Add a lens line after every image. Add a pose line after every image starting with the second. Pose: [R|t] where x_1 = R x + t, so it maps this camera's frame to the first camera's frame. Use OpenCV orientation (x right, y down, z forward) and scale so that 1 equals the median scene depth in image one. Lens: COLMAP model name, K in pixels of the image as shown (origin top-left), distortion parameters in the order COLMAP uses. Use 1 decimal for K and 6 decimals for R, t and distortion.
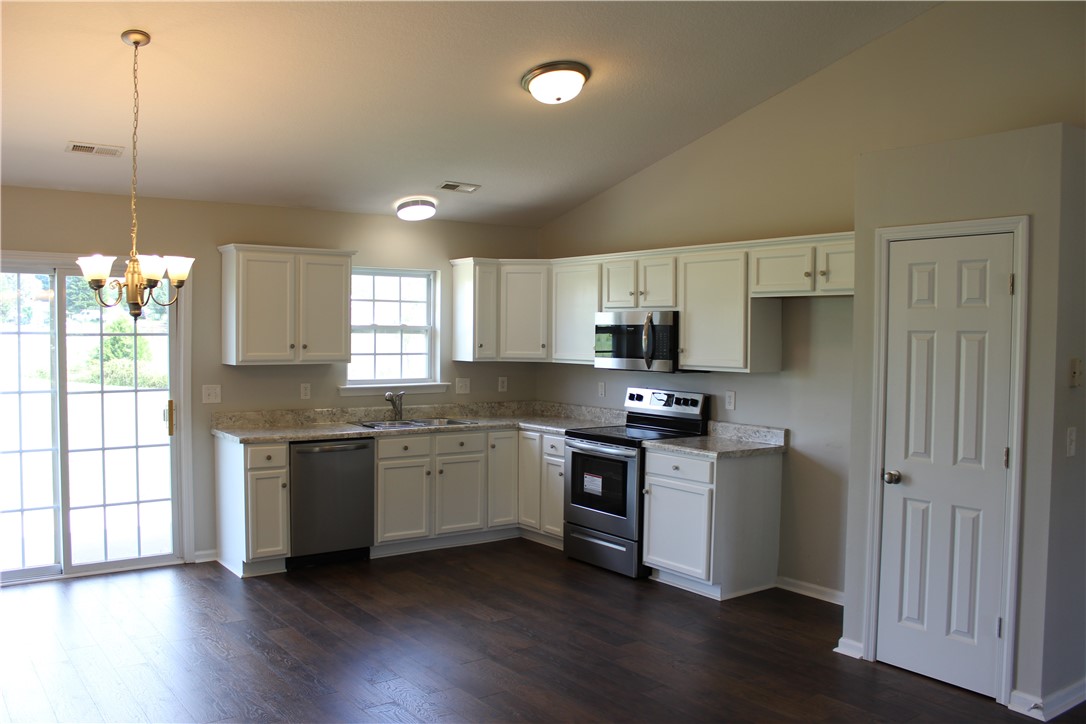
lens RADIAL K [[910.0, 0, 543.0], [0, 910.0, 362.0], [0, 0, 1]] dist [-0.165759, 0.138766]
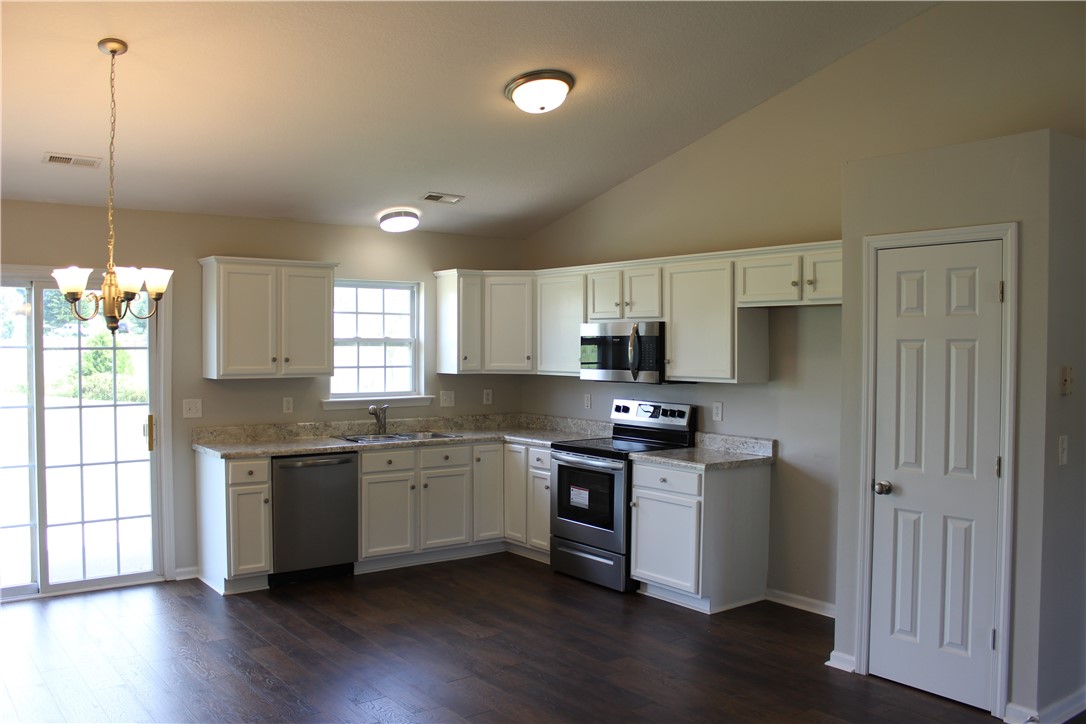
lens RADIAL K [[910.0, 0, 543.0], [0, 910.0, 362.0], [0, 0, 1]] dist [-0.165759, 0.138766]
pose [[0.999840, -0.006393, 0.016725, -0.000389], [0.006616, 0.999889, -0.013323, 0.000251], [-0.016638, 0.013432, 0.999771, 0.010385]]
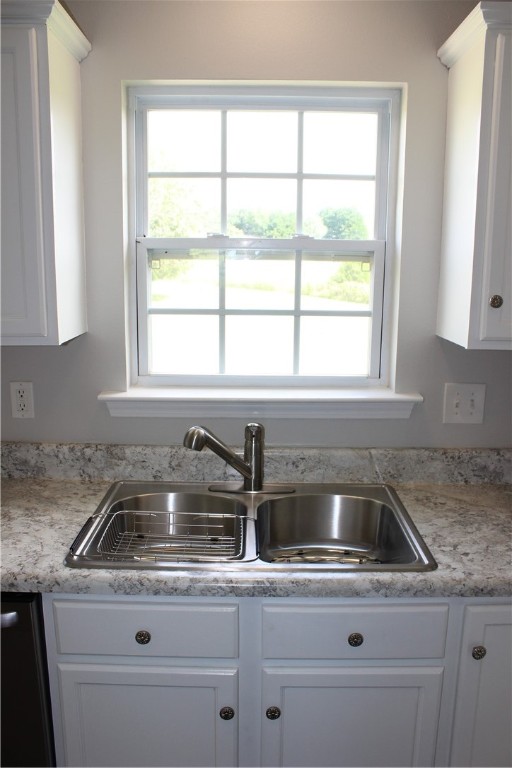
lens RADIAL K [[643.6, 0, 256.0], [0, 643.6, 384.0], [0, 0, 1]] dist [-0.165759, 0.138766]
pose [[0.799650, 0.112906, -0.589757, -0.004470], [-0.020504, 0.986725, 0.161102, -0.026938], [0.600117, -0.116732, 0.791349, 0.909055]]
